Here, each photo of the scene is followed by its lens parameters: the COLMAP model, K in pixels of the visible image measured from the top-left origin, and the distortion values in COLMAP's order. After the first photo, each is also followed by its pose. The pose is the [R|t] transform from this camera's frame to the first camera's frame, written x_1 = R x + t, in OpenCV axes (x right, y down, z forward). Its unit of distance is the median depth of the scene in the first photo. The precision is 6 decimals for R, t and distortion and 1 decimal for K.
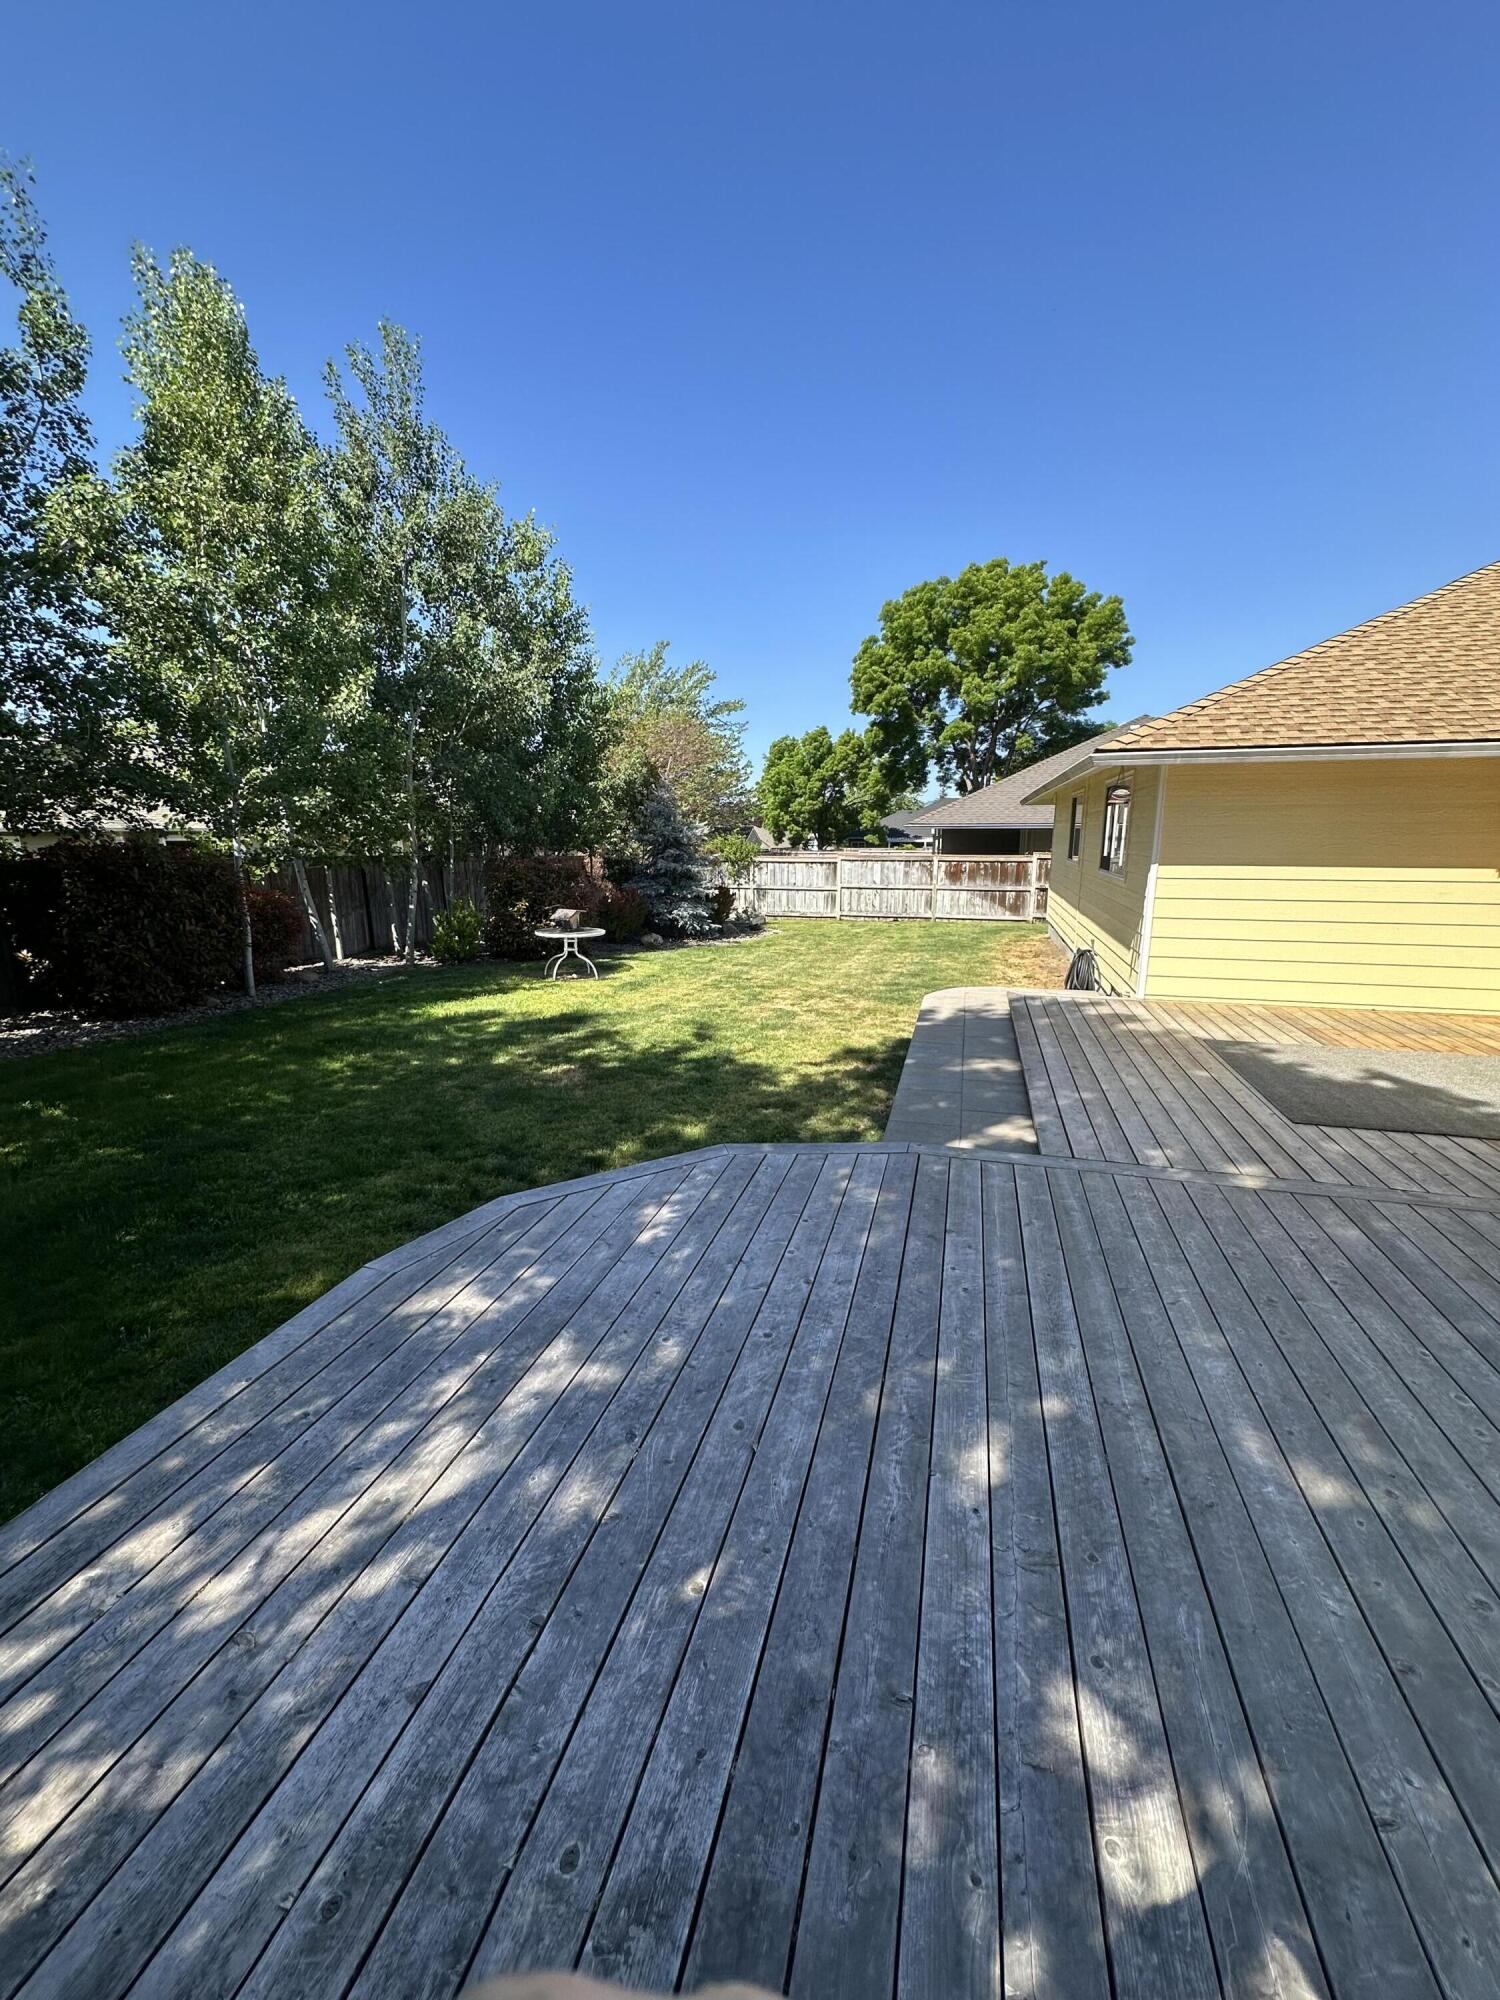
lens RADIAL K [[794.3, 0, 750.0], [0, 794.3, 1000.0], [0, 0, 1]] dist [-0.007120, 0.001054]
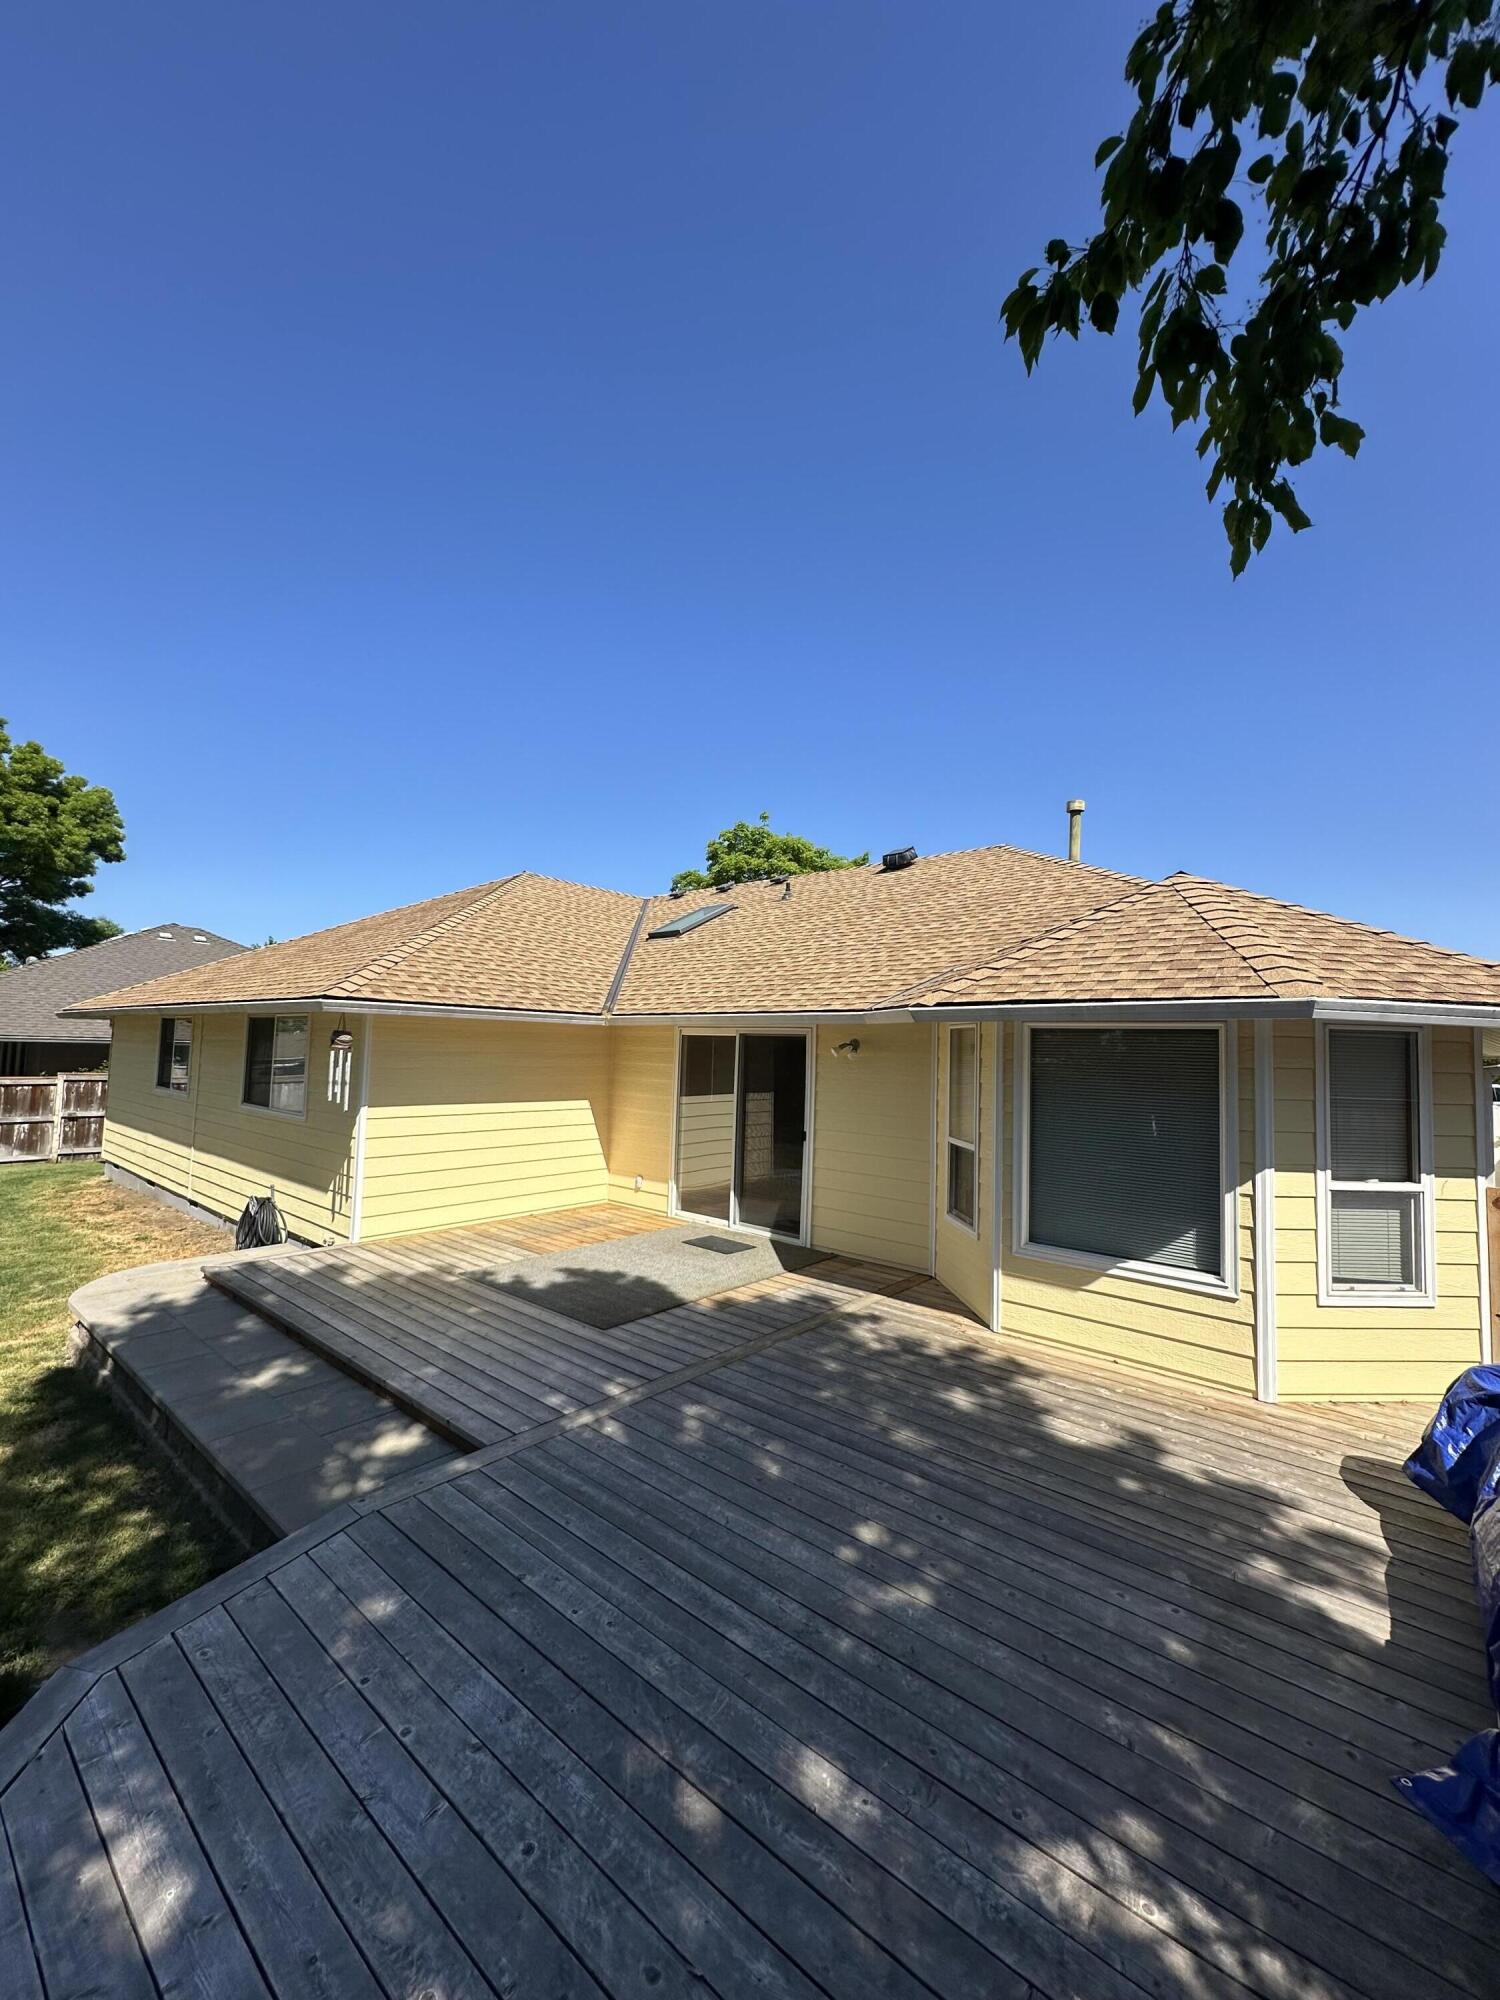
lens RADIAL K [[794.3, 0, 750.0], [0, 794.3, 1000.0], [0, 0, 1]] dist [-0.007120, 0.001054]
pose [[0.419301, 0.071789, 0.905005, -0.142124], [0.160878, 0.975216, -0.151896, -0.046663], [-0.893479, 0.209286, 0.397359, 0.085267]]
